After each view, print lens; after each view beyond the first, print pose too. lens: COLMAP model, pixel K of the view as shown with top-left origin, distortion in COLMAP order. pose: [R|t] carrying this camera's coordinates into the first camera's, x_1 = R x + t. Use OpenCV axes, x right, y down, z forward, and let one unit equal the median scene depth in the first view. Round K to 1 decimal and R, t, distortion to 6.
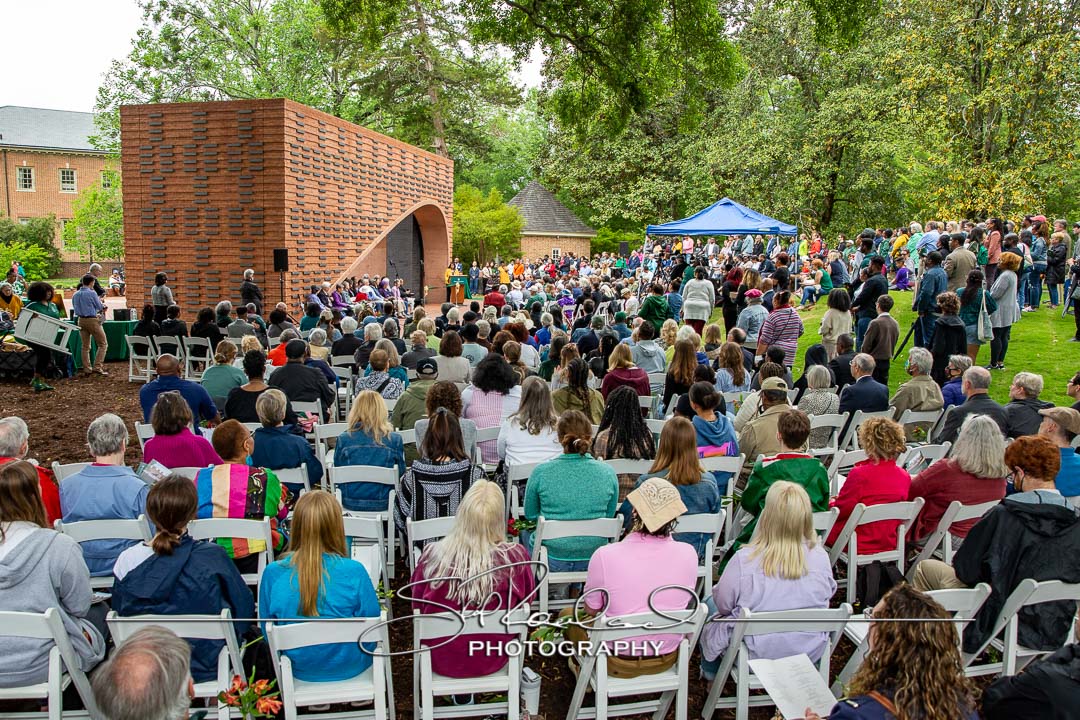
lens RADIAL K [[810.4, 0, 513.9], [0, 810.4, 355.9], [0, 0, 1]] dist [-0.106599, 0.093578]
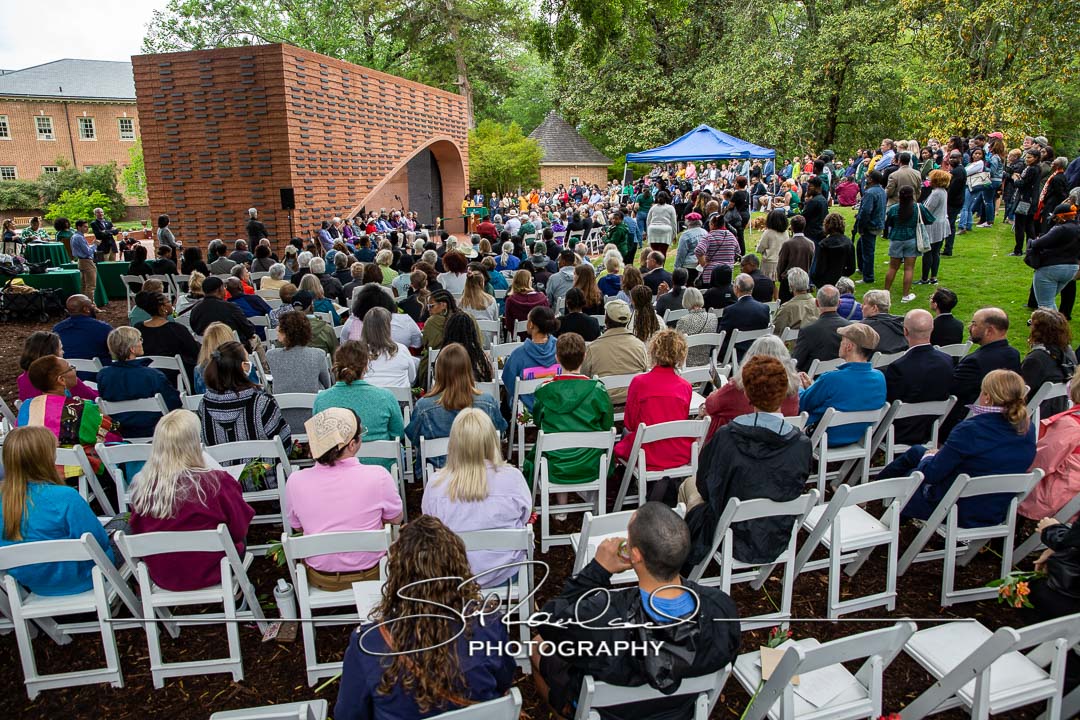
lens RADIAL K [[746.2, 0, 540.0], [0, 746.2, 360.0], [0, 0, 1]] dist [-0.104979, 0.089478]
pose [[0.999156, -0.024130, -0.033244, 0.060075], [0.027570, 0.993850, 0.107252, -0.000708], [0.030451, -0.108078, 0.993676, 0.007072]]
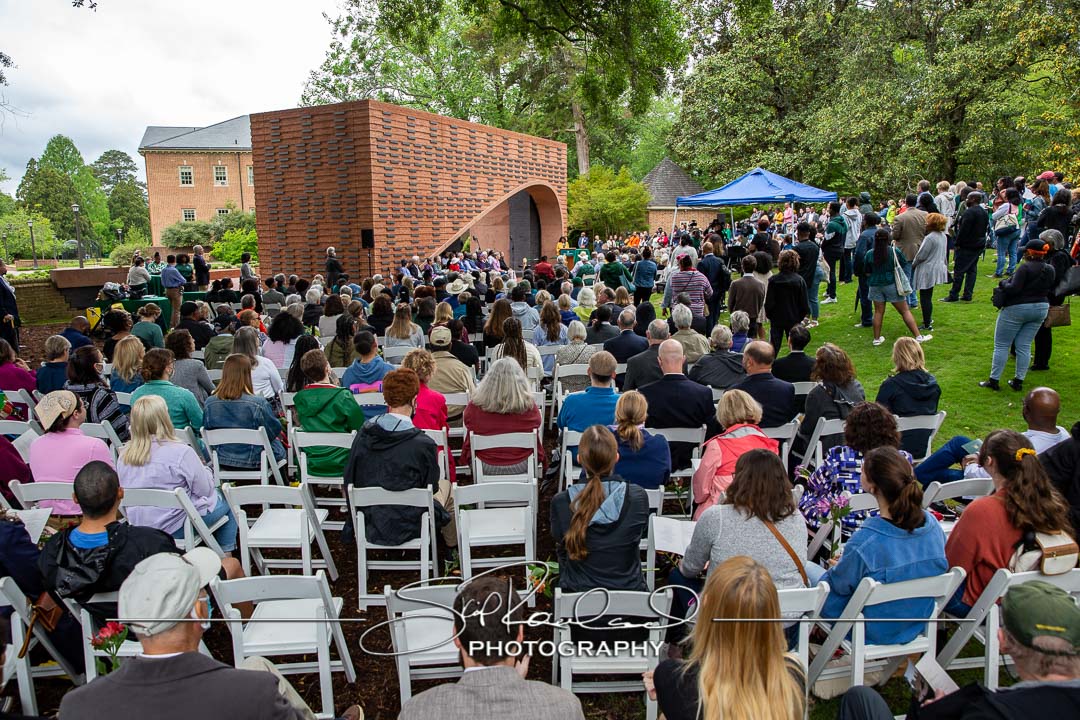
lens RADIAL K [[746.2, 0, 540.0], [0, 746.2, 360.0], [0, 0, 1]] dist [-0.104979, 0.089478]
pose [[0.973642, 0.011021, -0.227815, 0.164891], [0.000089, 0.998813, 0.048700, 0.004730], [0.228081, -0.047437, 0.972486, -0.006206]]
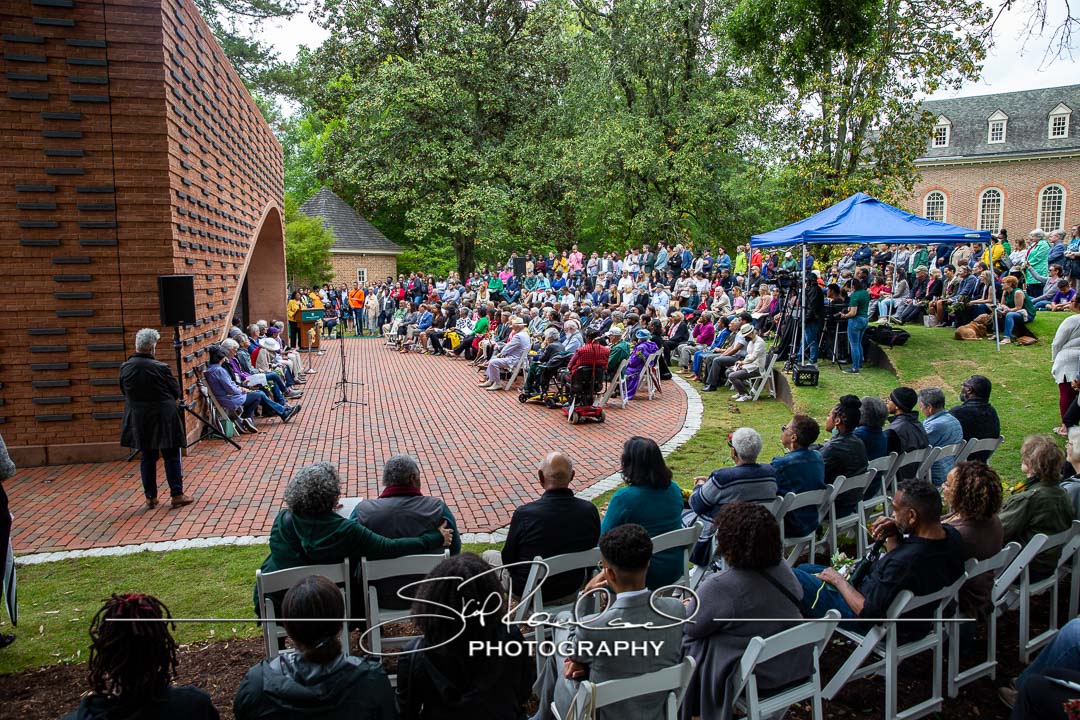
lens RADIAL K [[746.2, 0, 540.0], [0, 746.2, 360.0], [0, 0, 1]] dist [-0.104979, 0.089478]
pose [[0.891207, -0.070557, 0.448076, -0.236440], [0.074198, 0.997199, 0.009448, -0.059317], [-0.447487, 0.024826, 0.893946, 0.429018]]
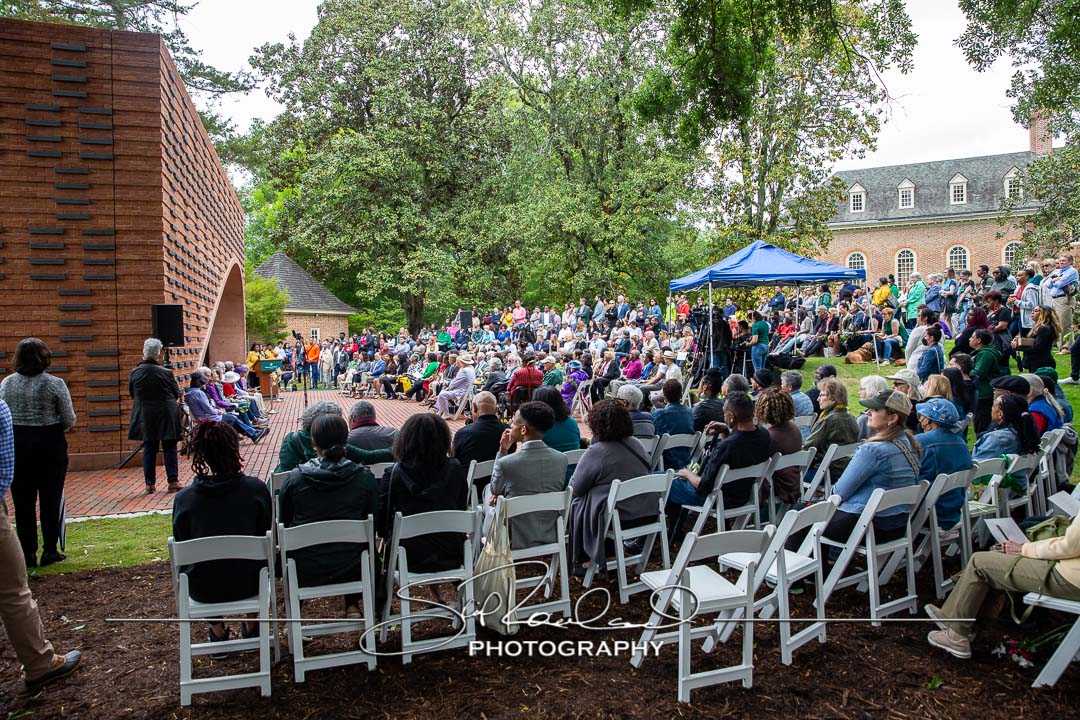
lens RADIAL K [[746.2, 0, 540.0], [0, 746.2, 360.0], [0, 0, 1]] dist [-0.104979, 0.089478]
pose [[0.857900, -0.043007, 0.512014, -0.262969], [0.095515, 0.992471, -0.076675, -0.028670], [-0.504861, 0.114684, 0.855548, 0.371147]]
